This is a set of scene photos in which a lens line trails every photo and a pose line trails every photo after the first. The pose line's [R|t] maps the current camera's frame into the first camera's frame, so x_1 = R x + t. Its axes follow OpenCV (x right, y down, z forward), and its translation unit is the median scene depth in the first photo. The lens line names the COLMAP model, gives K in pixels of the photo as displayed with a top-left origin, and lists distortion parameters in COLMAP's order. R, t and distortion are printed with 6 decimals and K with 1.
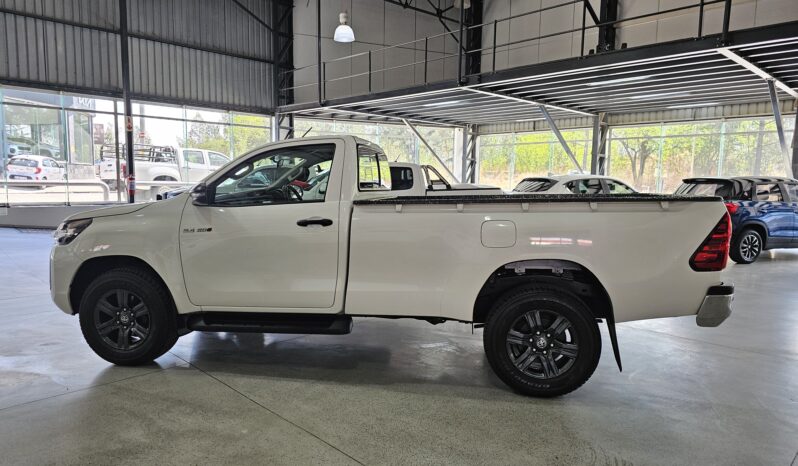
lens RADIAL K [[538.6, 0, 402.1], [0, 538.6, 231.7], [0, 0, 1]] dist [0.048277, -0.035799]
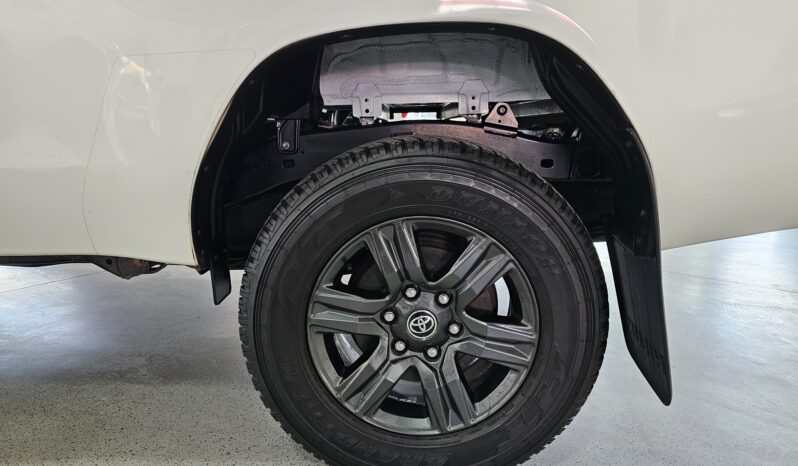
lens RADIAL K [[538.6, 0, 395.9], [0, 538.6, 233.1], [0, 0, 1]] dist [0.048277, -0.035799]
pose [[0.990169, -0.024395, 0.137736, 0.201323], [0.012101, 0.995922, 0.089403, 0.125538], [-0.139355, -0.086858, 0.986426, 0.700478]]
